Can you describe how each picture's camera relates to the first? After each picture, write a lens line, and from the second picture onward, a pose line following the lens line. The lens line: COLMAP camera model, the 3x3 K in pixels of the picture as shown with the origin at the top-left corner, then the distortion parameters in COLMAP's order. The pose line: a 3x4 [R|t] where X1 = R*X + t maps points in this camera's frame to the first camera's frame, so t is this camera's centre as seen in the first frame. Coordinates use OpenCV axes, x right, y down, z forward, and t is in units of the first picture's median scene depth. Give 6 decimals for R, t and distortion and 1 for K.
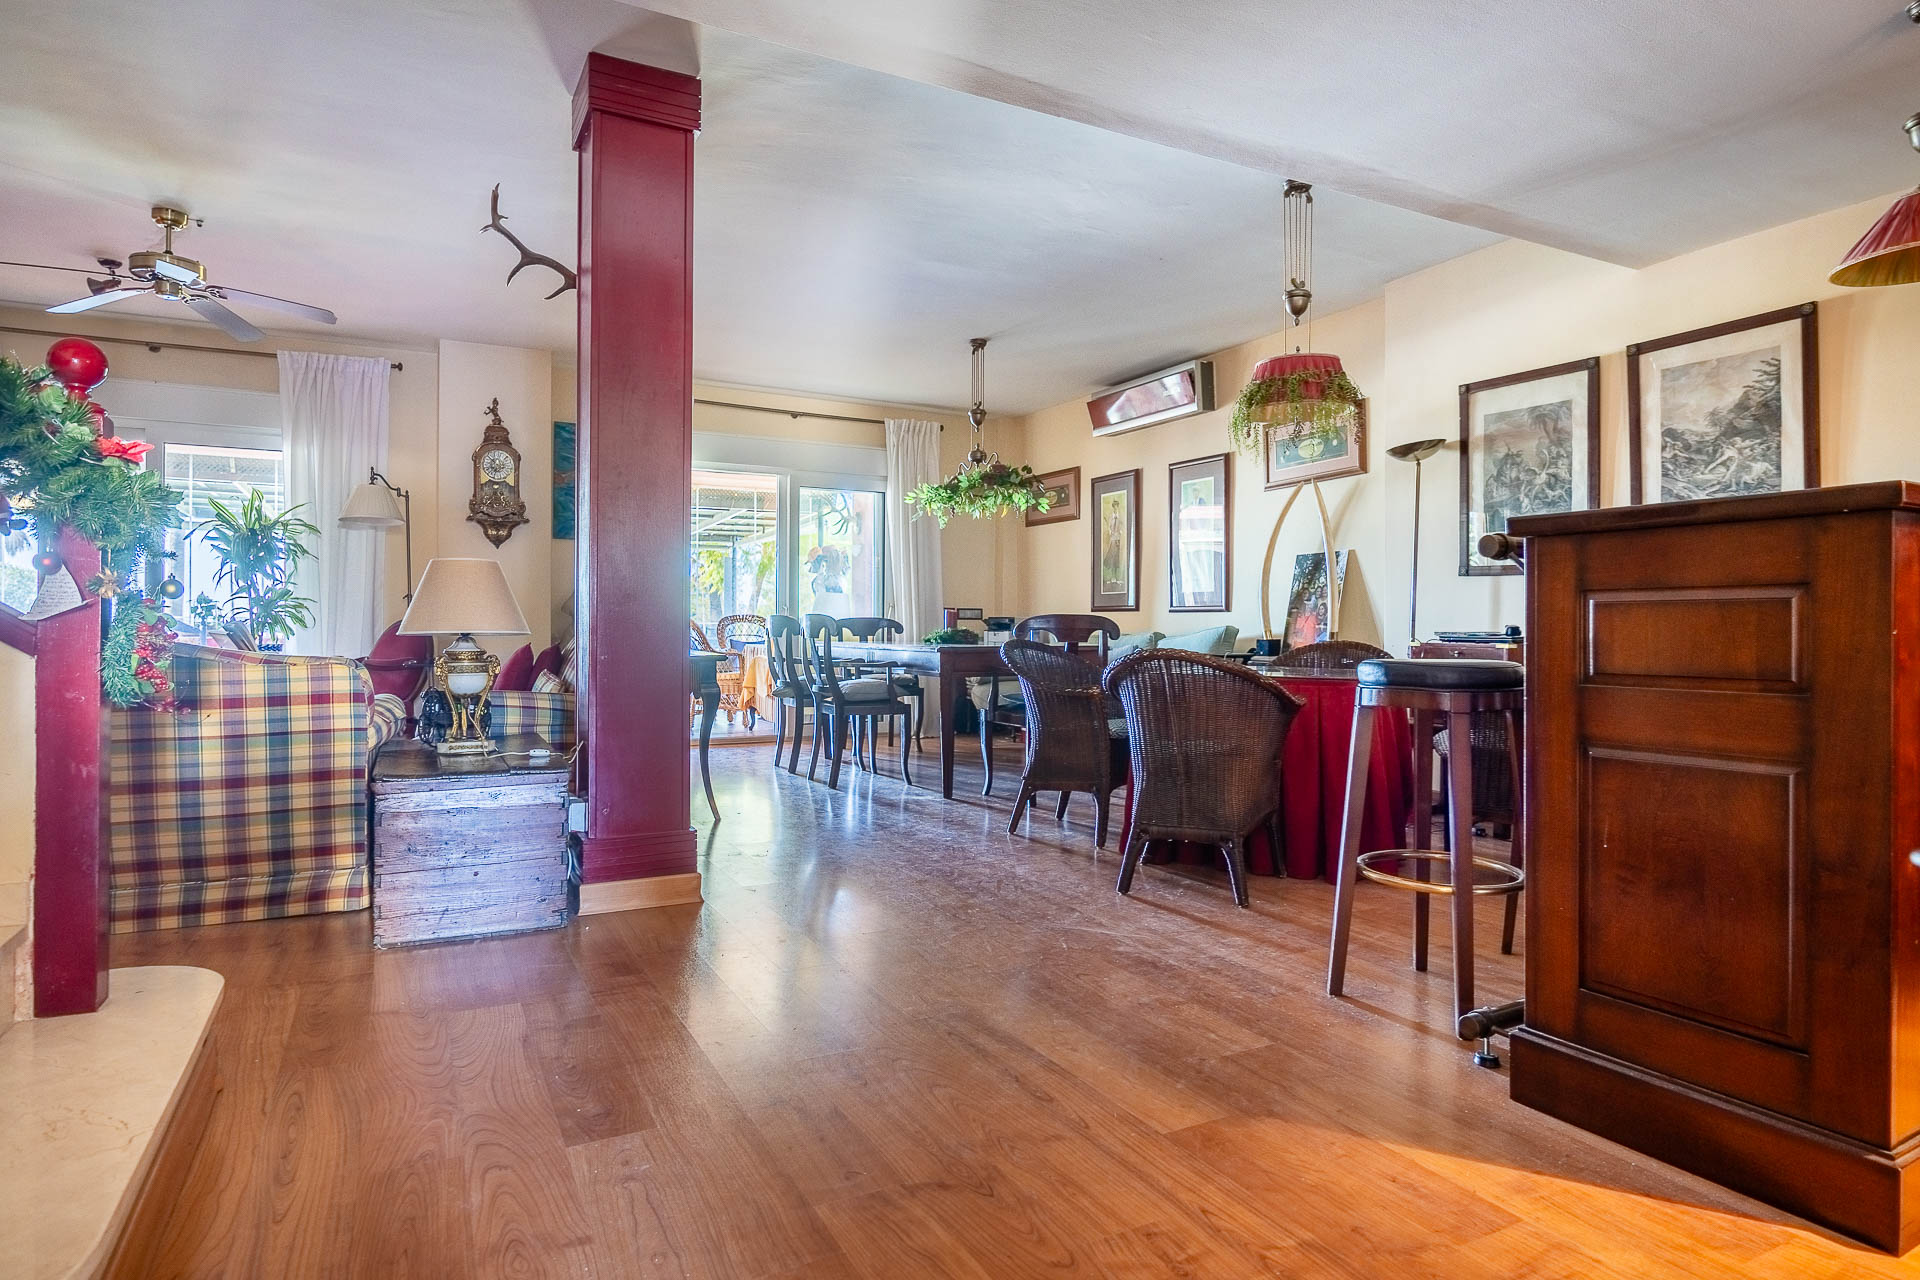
lens RADIAL K [[1085.7, 0, 932.6], [0, 1085.7, 628.4], [0, 0, 1]] dist [-0.004715, -0.001018]
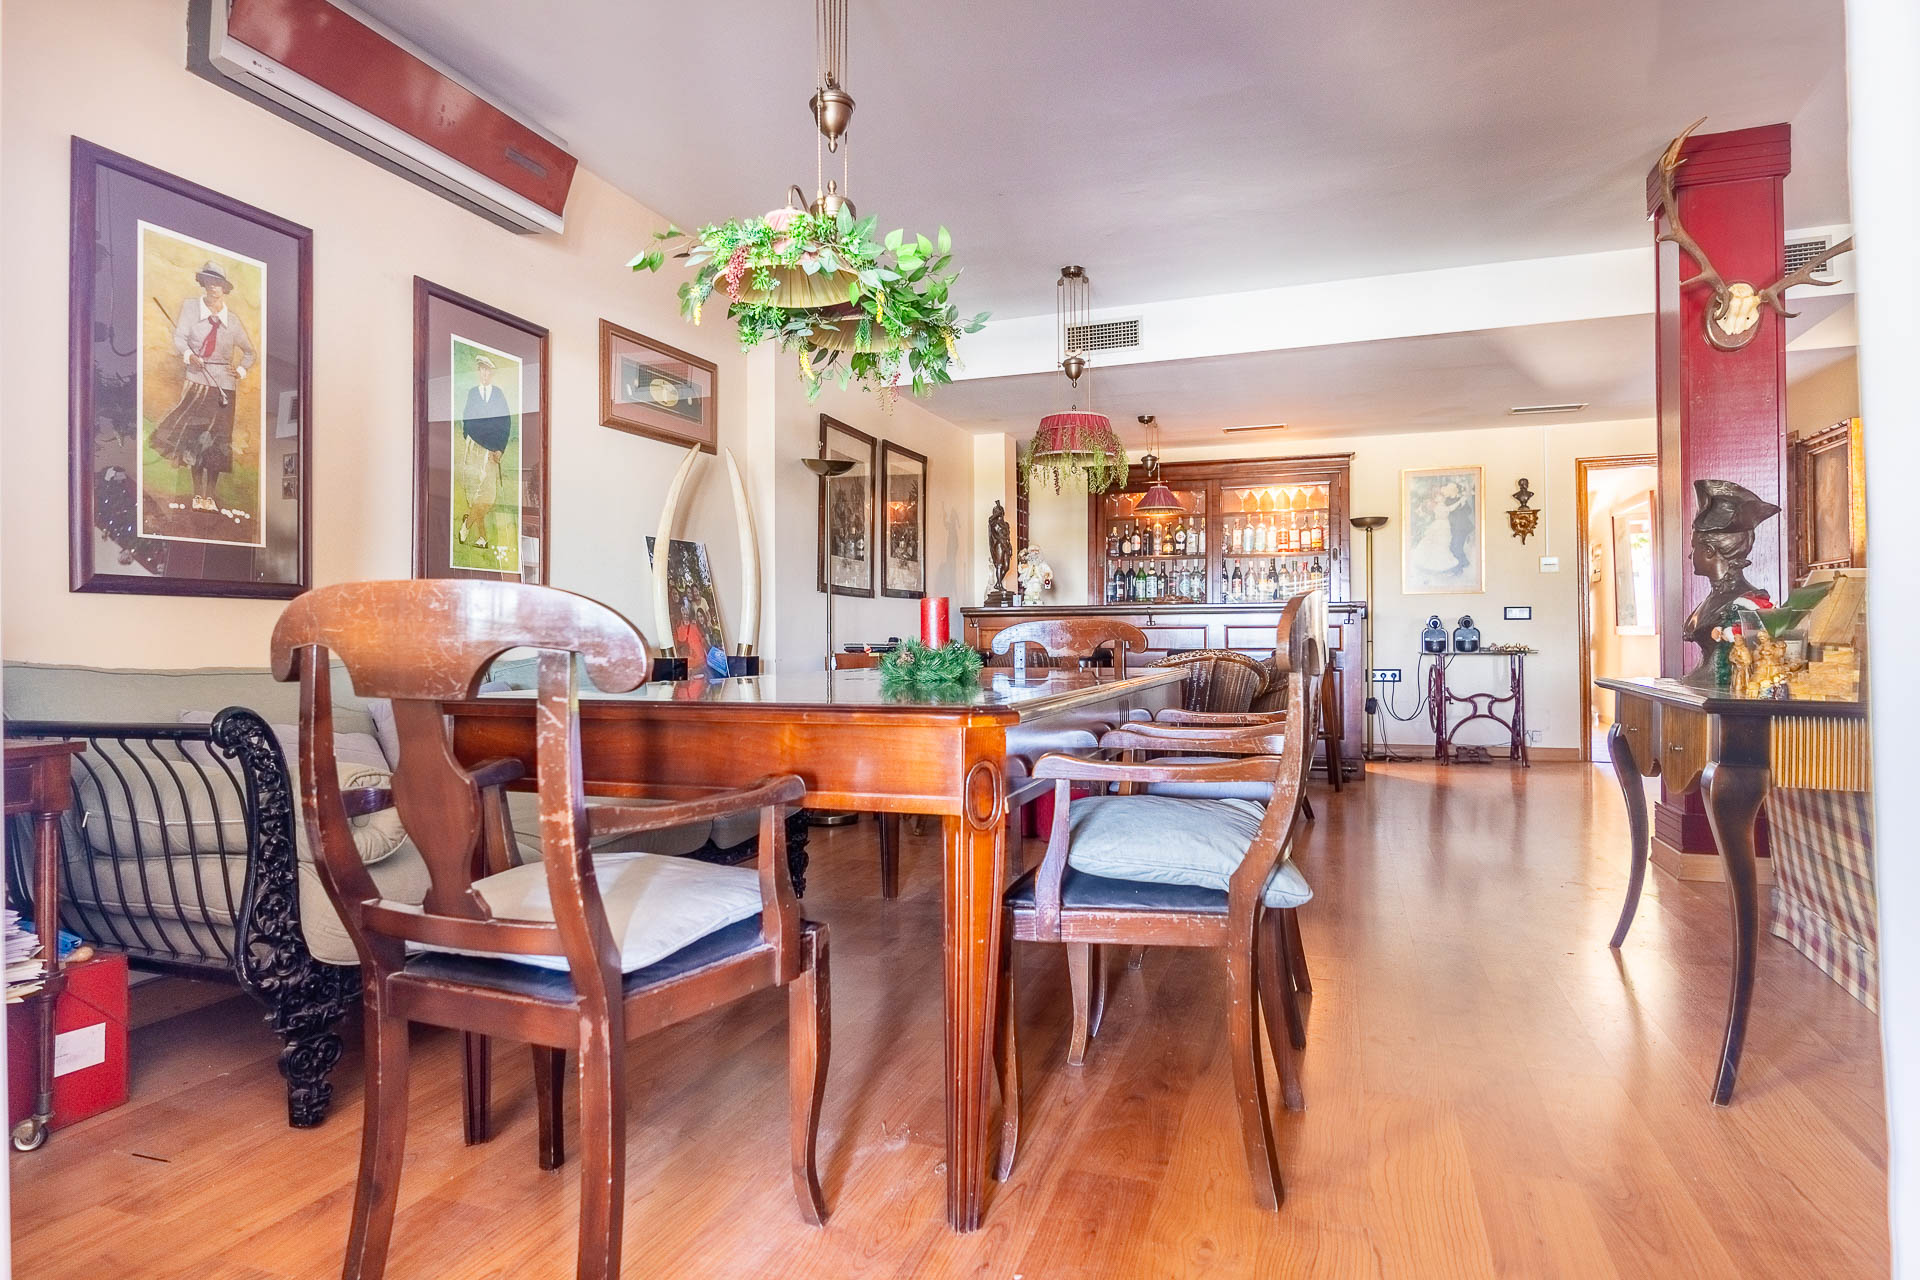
lens RADIAL K [[1085.7, 0, 957.9], [0, 1085.7, 643.9], [0, 0, 1]] dist [-0.004715, -0.001018]
pose [[-0.710542, 0.002498, 0.703651, -0.431677], [0.008475, 0.999952, 0.005007, -0.001626], [-0.703604, 0.009521, -0.710529, 2.002660]]
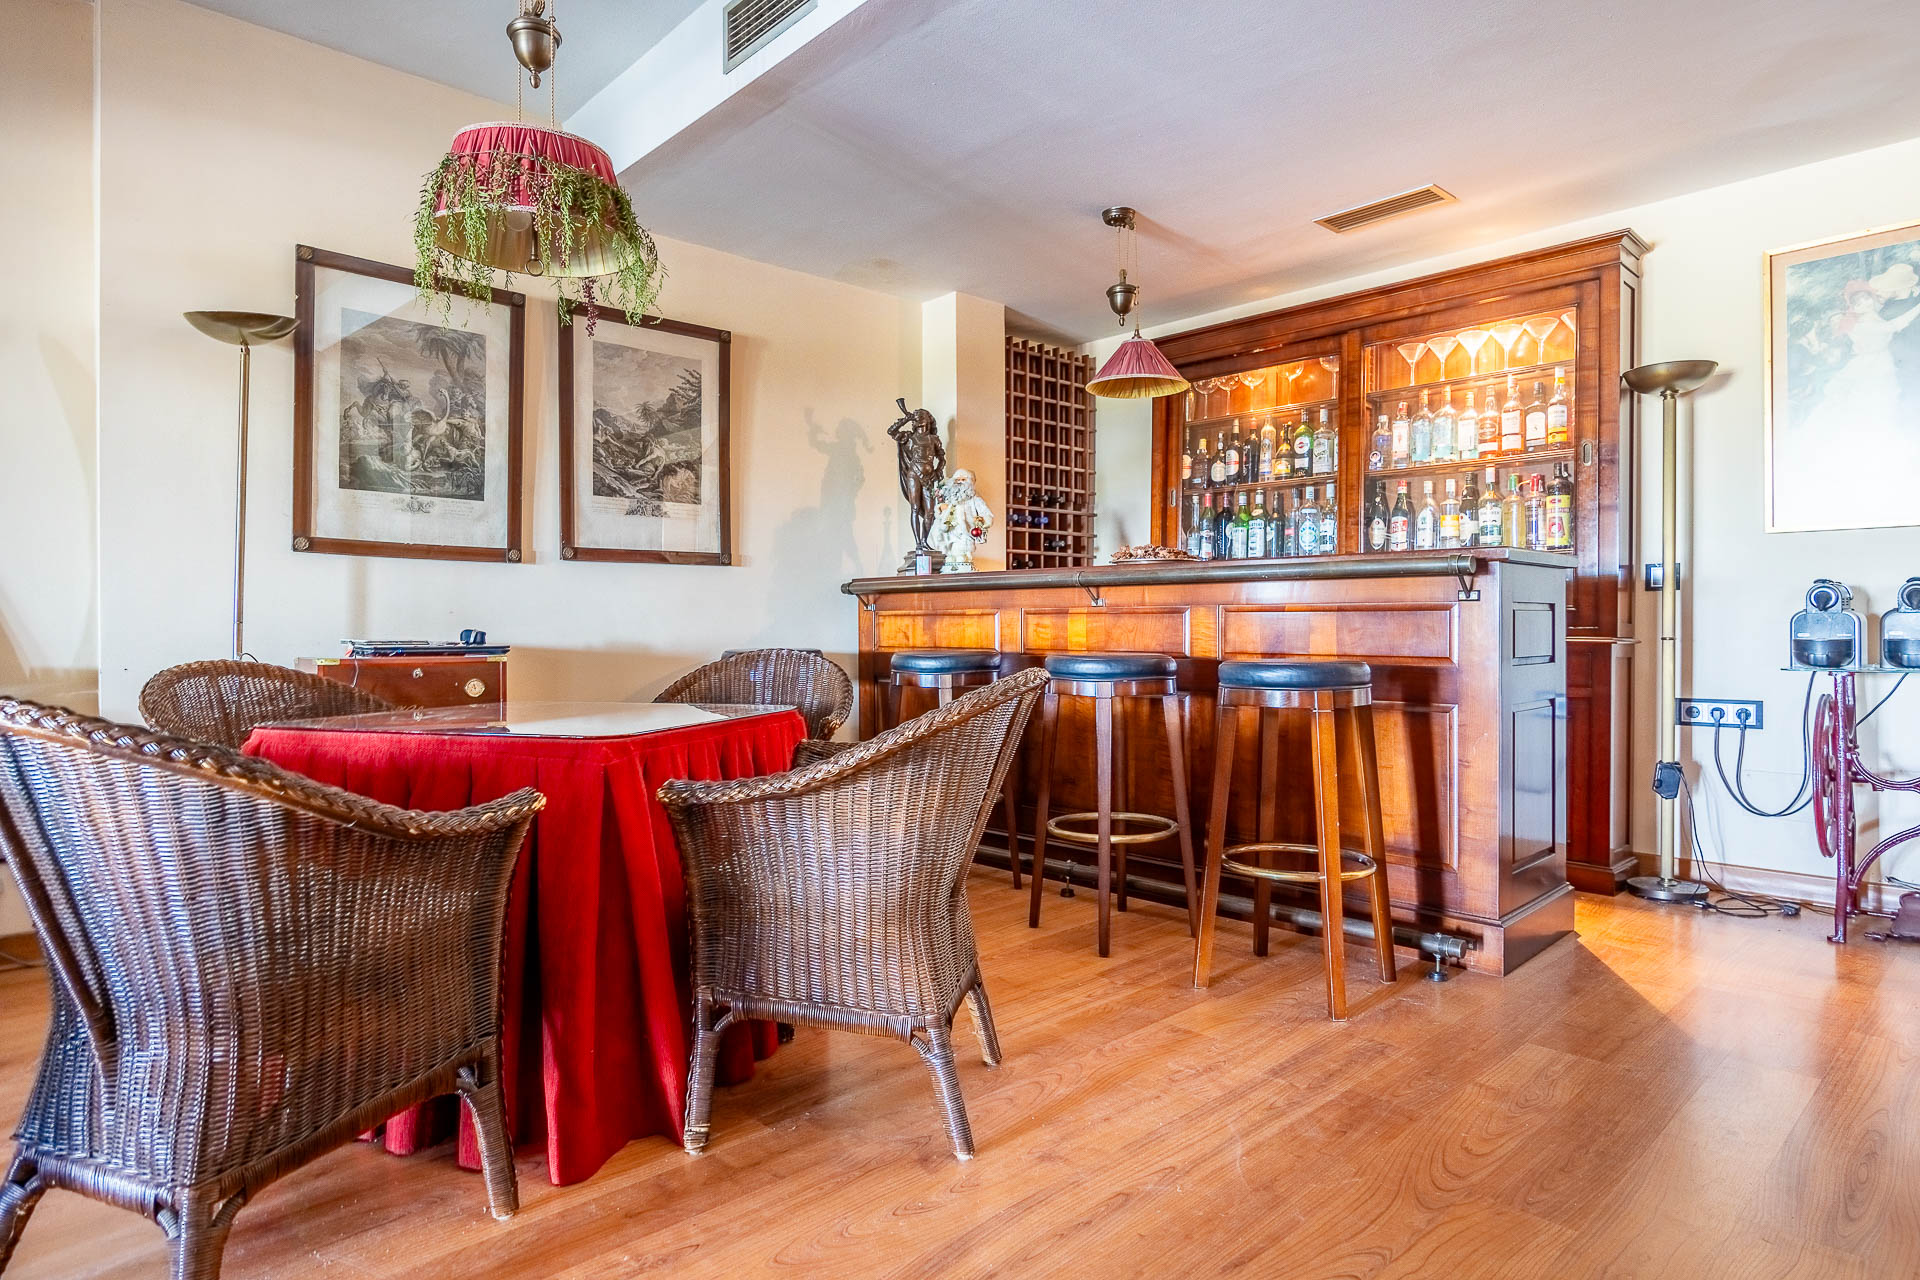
lens RADIAL K [[1085.7, 0, 957.2], [0, 1085.7, 625.3], [0, 0, 1]] dist [-0.004715, -0.001018]
pose [[-0.302460, 0.003725, 0.953155, -0.270350], [0.006540, 0.999977, -0.001833, -0.002497], [-0.953140, 0.005679, -0.302477, 1.014151]]
